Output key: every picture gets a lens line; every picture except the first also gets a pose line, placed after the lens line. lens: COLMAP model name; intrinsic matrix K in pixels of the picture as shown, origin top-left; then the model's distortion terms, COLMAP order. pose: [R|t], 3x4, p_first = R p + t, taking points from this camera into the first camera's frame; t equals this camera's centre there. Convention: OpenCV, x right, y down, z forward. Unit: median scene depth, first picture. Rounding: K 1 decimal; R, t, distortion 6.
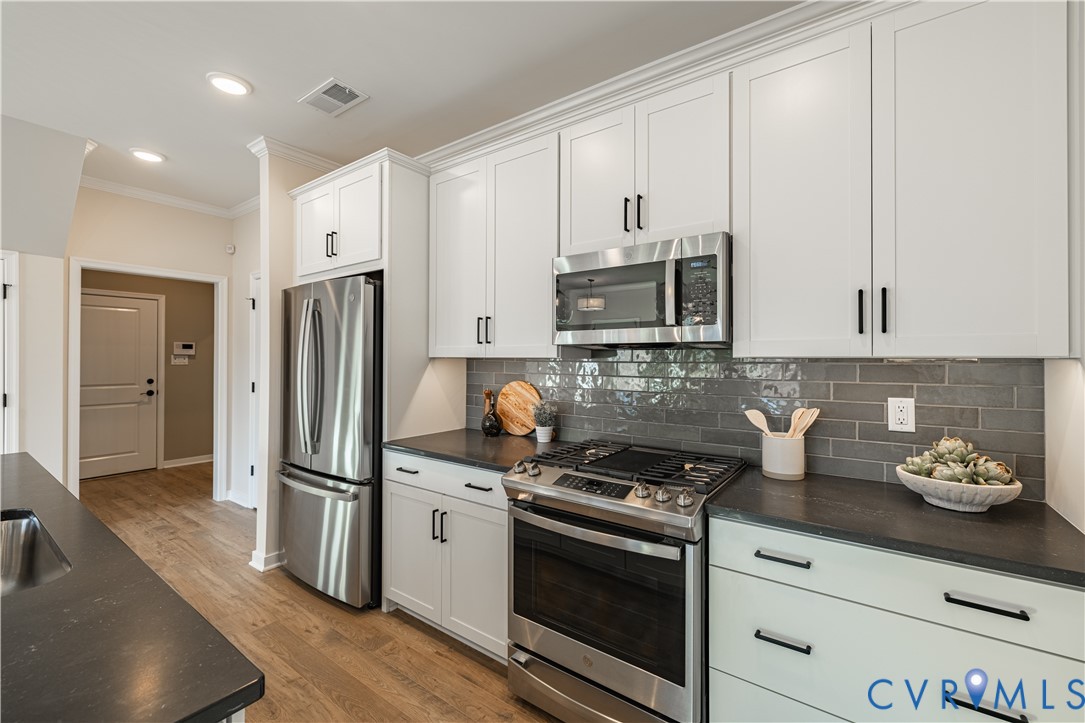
lens RADIAL K [[454.2, 0, 541.5], [0, 454.2, 356.1], [0, 0, 1]] dist [0.000978, -0.000261]
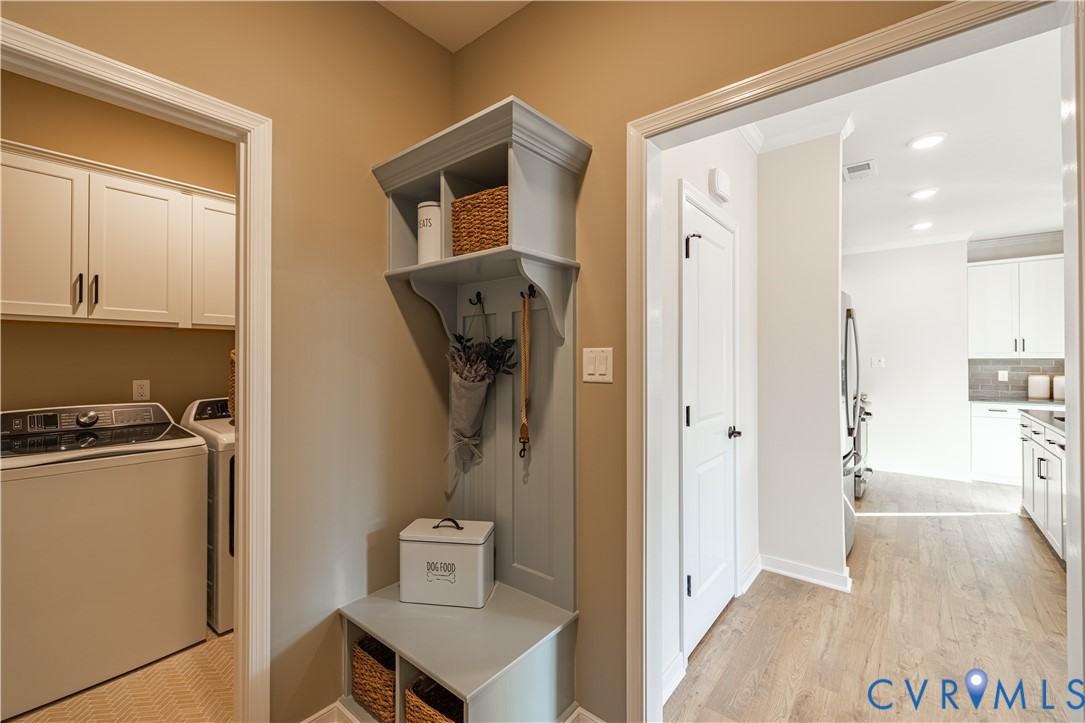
lens RADIAL K [[454.2, 0, 541.5], [0, 454.2, 356.1], [0, 0, 1]] dist [0.000978, -0.000261]
pose [[0.058061, 0.000433, 0.998313, -1.759166], [-0.005787, 0.999983, -0.000098, 0.006198], [-0.998296, -0.005772, 0.058063, 1.750545]]
